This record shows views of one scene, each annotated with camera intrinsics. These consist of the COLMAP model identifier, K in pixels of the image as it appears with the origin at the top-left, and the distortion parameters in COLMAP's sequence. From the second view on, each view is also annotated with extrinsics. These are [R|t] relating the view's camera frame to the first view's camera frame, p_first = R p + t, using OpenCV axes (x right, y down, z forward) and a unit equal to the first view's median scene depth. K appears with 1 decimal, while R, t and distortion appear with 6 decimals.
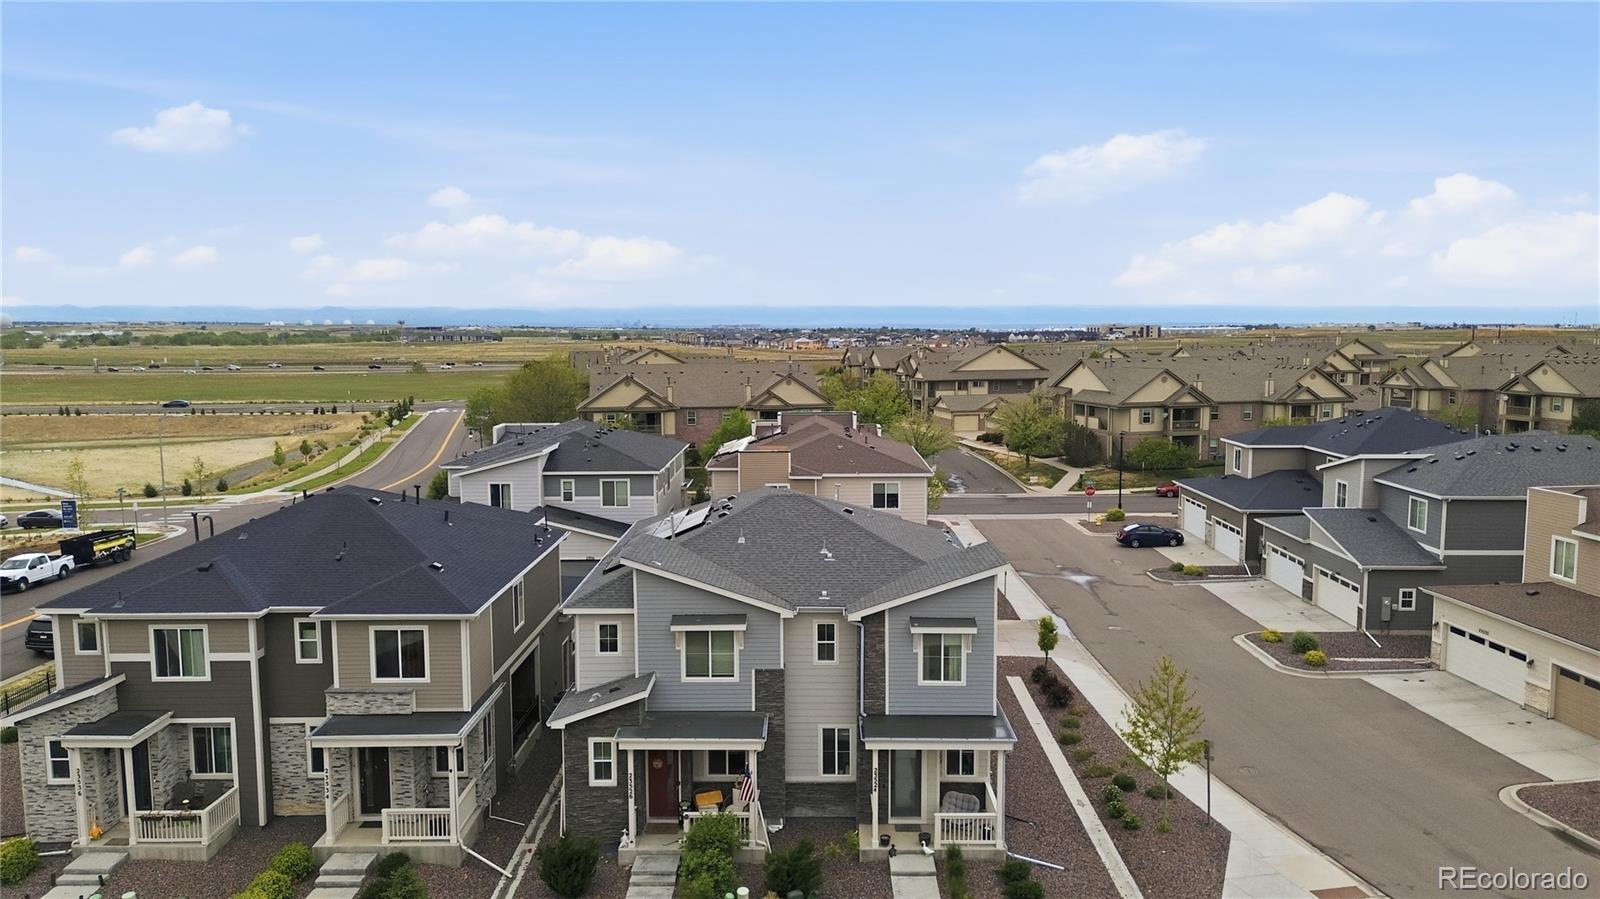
lens RADIAL K [[1125.6, 0, 802.7], [0, 1125.6, 453.8], [0, 0, 1]] dist [0.091731, -0.103278]
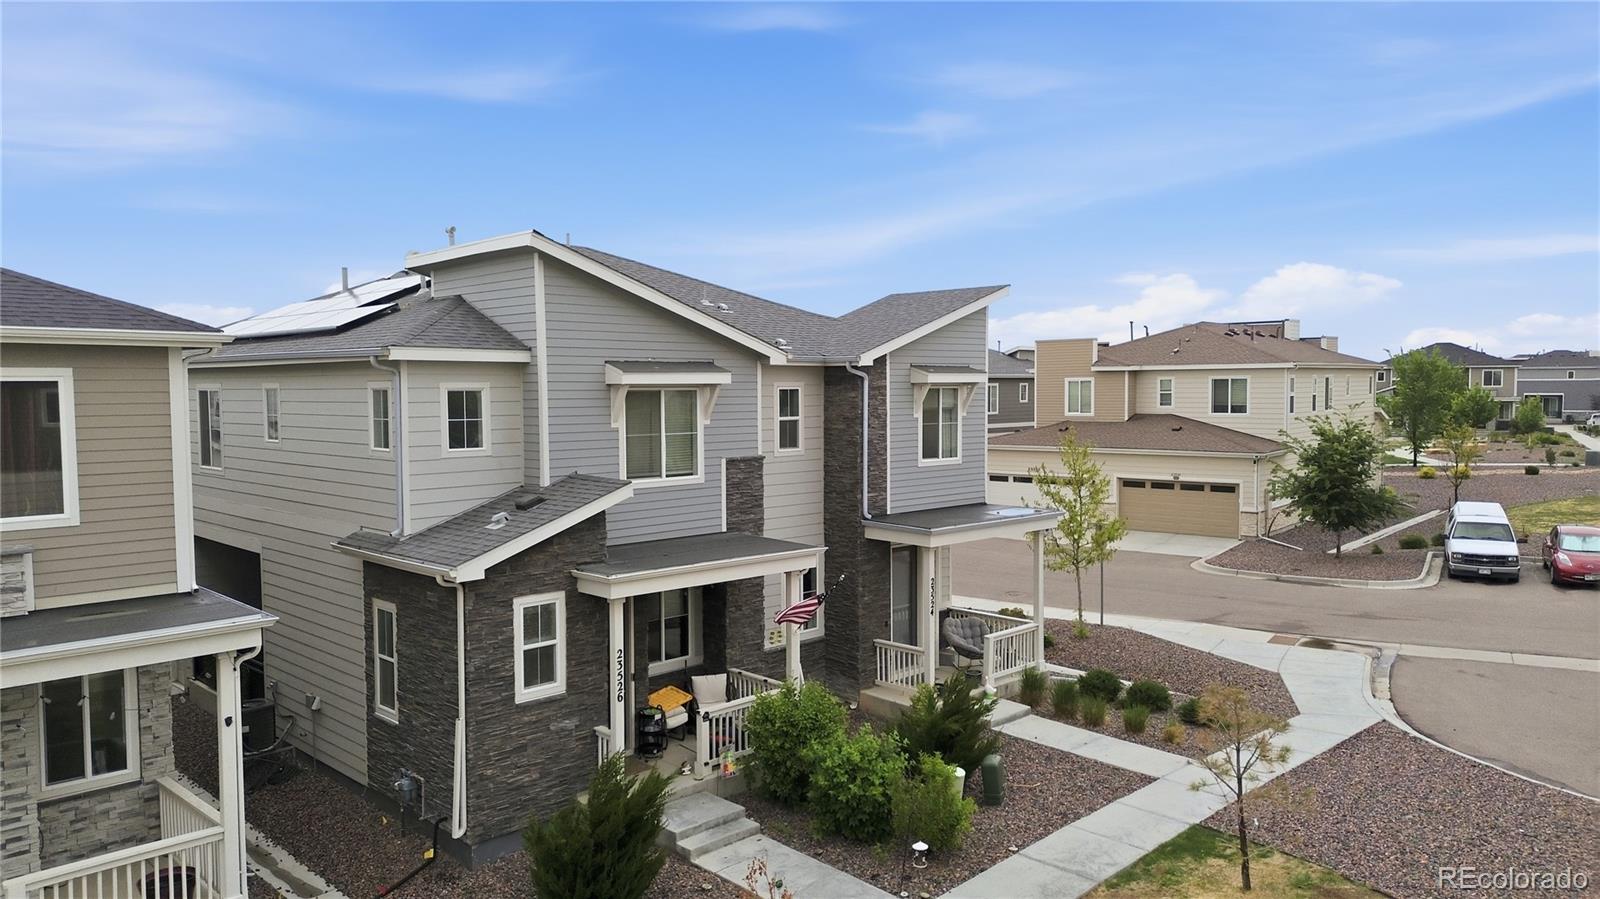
lens RADIAL K [[1125.6, 0, 802.7], [0, 1125.6, 453.8], [0, 0, 1]] dist [0.091731, -0.103278]
pose [[0.708419, -0.042903, 0.704487, -0.311714], [0.082939, 0.996295, -0.022728, 0.151437], [-0.700902, 0.074530, 0.709353, 0.415442]]
